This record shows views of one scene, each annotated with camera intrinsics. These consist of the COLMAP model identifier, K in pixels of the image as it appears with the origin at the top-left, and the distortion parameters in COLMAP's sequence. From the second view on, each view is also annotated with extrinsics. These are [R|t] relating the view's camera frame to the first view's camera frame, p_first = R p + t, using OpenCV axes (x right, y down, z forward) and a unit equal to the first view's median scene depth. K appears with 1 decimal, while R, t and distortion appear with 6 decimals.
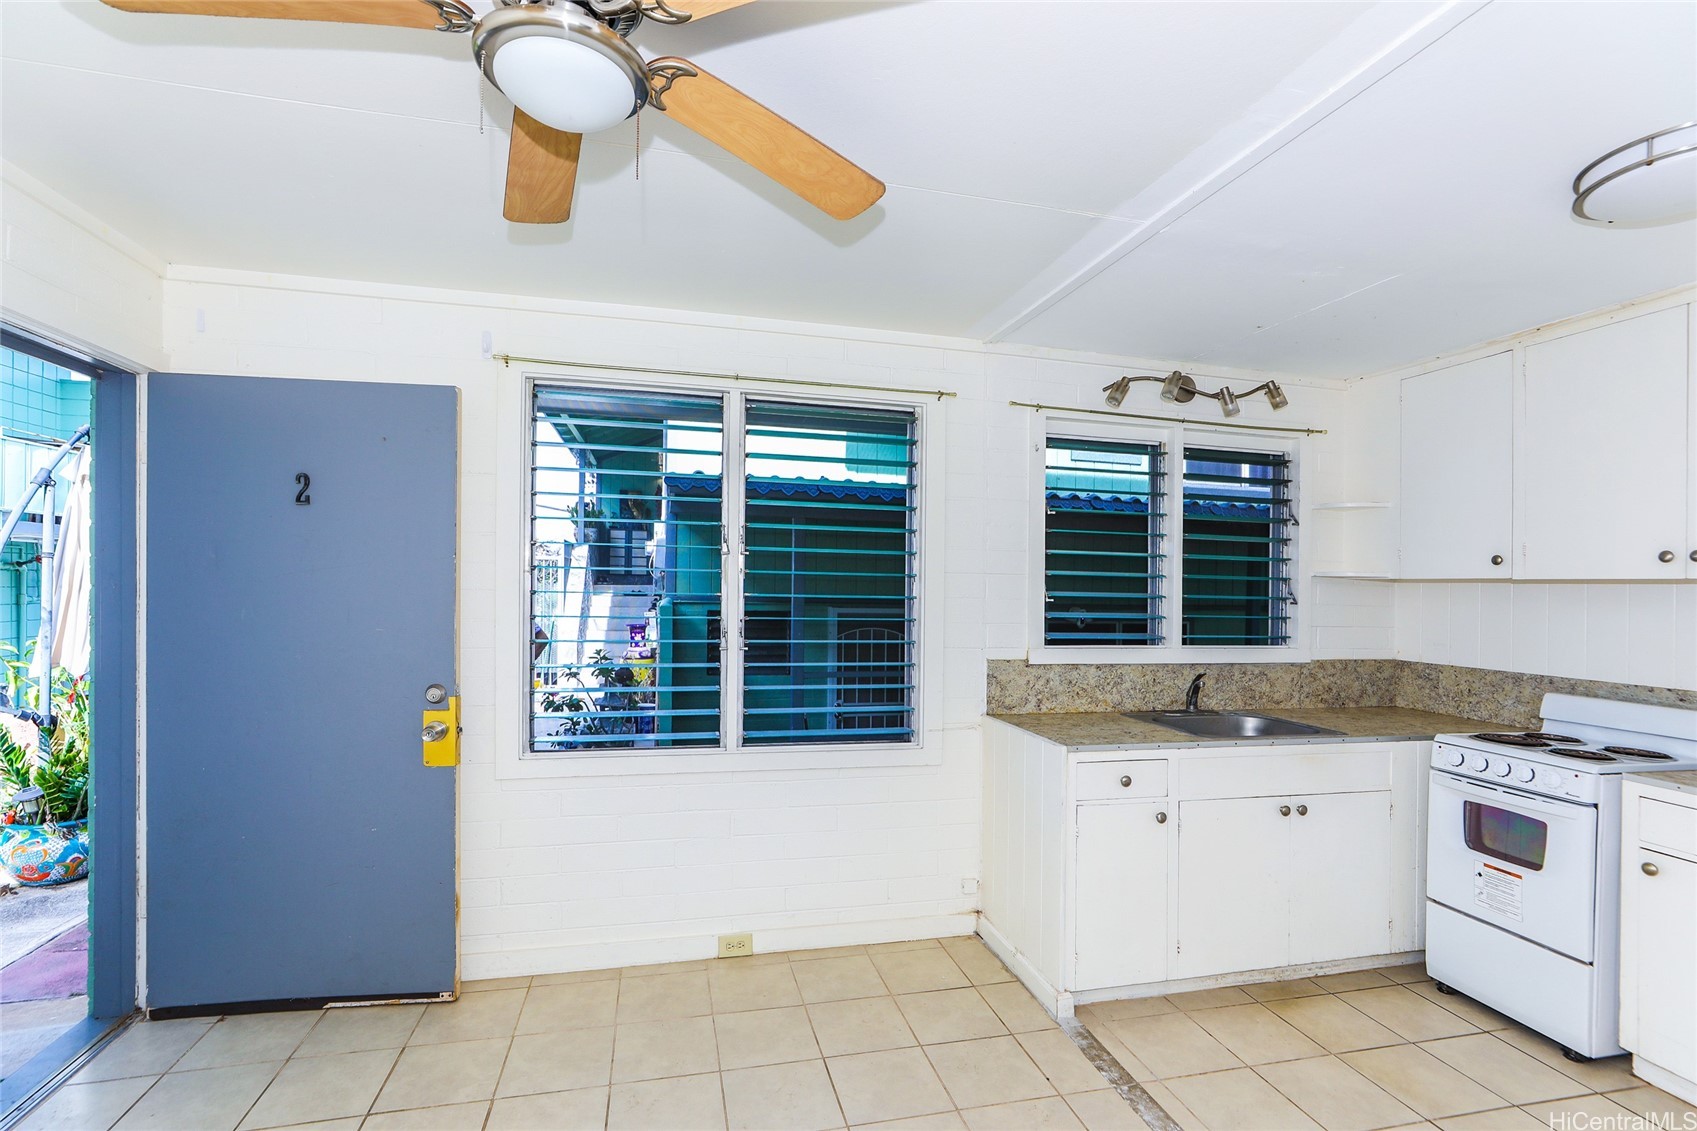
lens RADIAL K [[784.5, 0, 854.9], [0, 784.5, 575.1], [0, 0, 1]] dist [0.001636, 0.000491]
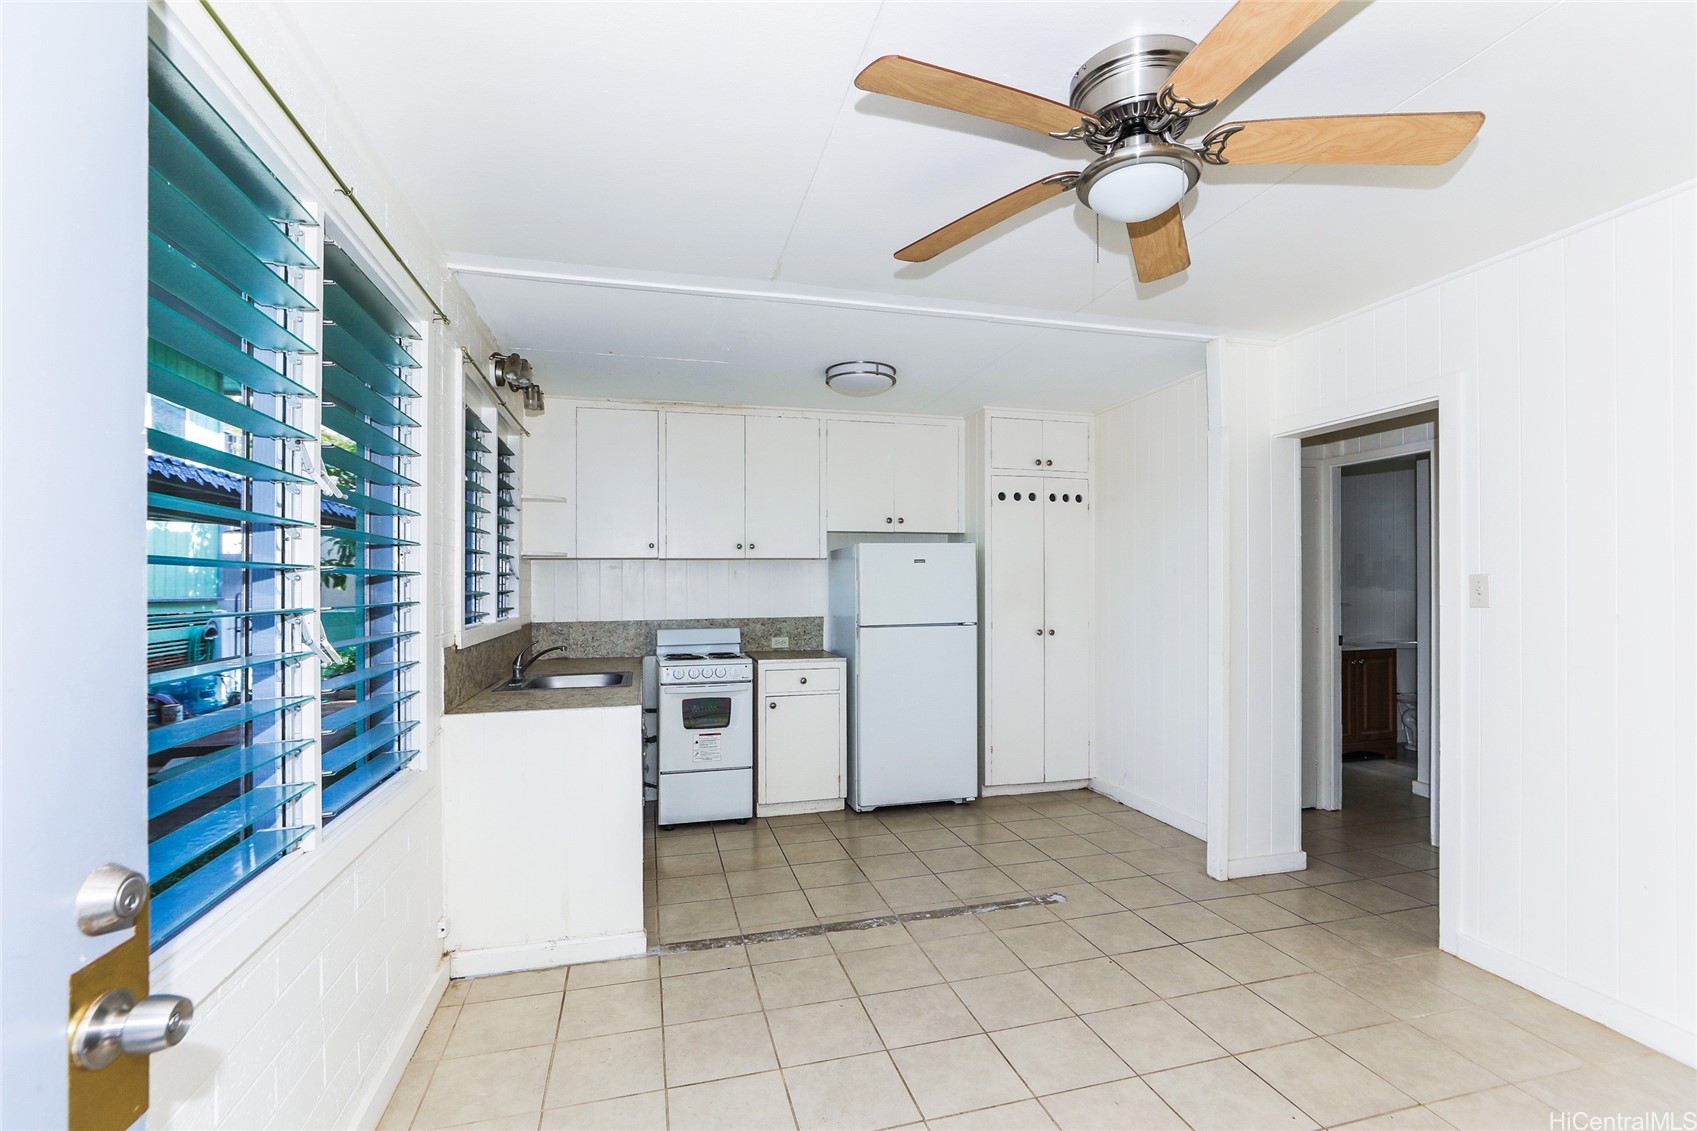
lens RADIAL K [[784.5, 0, 856.6], [0, 784.5, 571.3], [0, 0, 1]] dist [0.001636, 0.000491]
pose [[-0.011192, -0.005517, 0.999922, -0.789210], [-0.004938, 0.999973, 0.005462, 0.022294], [-0.999925, -0.004877, -0.011219, 0.680734]]
